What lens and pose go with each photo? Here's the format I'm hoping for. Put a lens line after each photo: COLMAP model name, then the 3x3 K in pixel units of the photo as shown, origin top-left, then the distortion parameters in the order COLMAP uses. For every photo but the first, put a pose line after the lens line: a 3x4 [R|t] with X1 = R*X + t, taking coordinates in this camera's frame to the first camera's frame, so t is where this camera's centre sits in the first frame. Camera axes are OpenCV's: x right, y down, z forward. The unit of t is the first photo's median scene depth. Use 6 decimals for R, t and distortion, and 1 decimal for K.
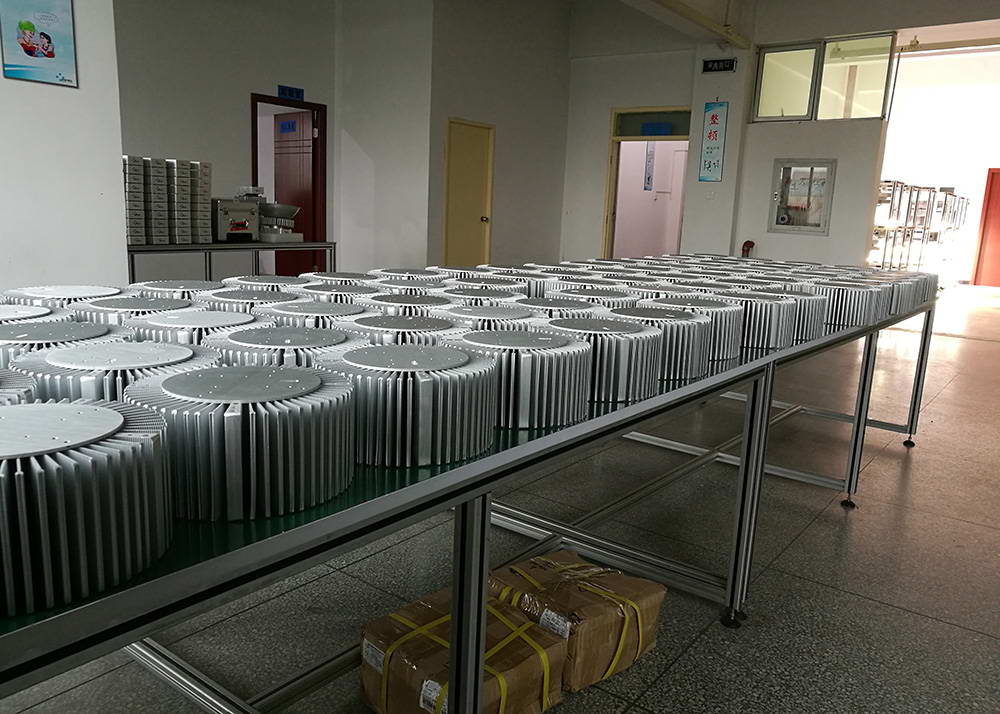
lens RADIAL K [[785.2, 0, 500.0], [0, 785.2, 357.0], [0, 0, 1]] dist [0.036346, 0.004268]
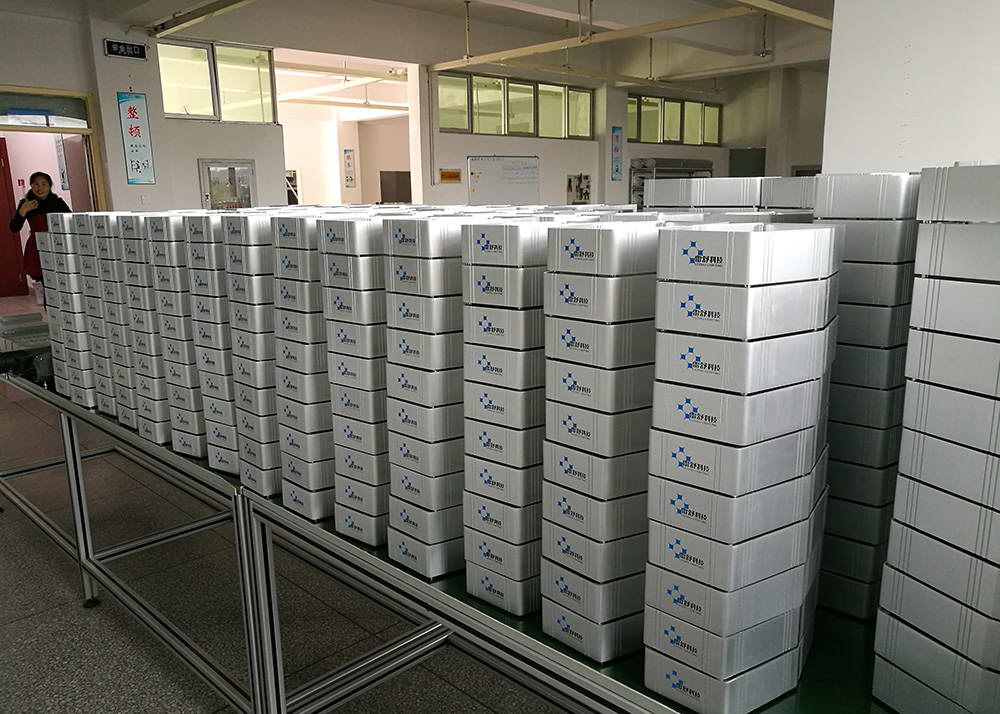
lens RADIAL K [[785.2, 0, 500.0], [0, 785.2, 357.0], [0, 0, 1]] dist [0.036346, 0.004268]
pose [[0.125858, -0.253037, 0.959235, -0.600399], [0.215777, 0.950757, 0.222489, -0.160259], [-0.968298, 0.178979, 0.174260, 0.529737]]
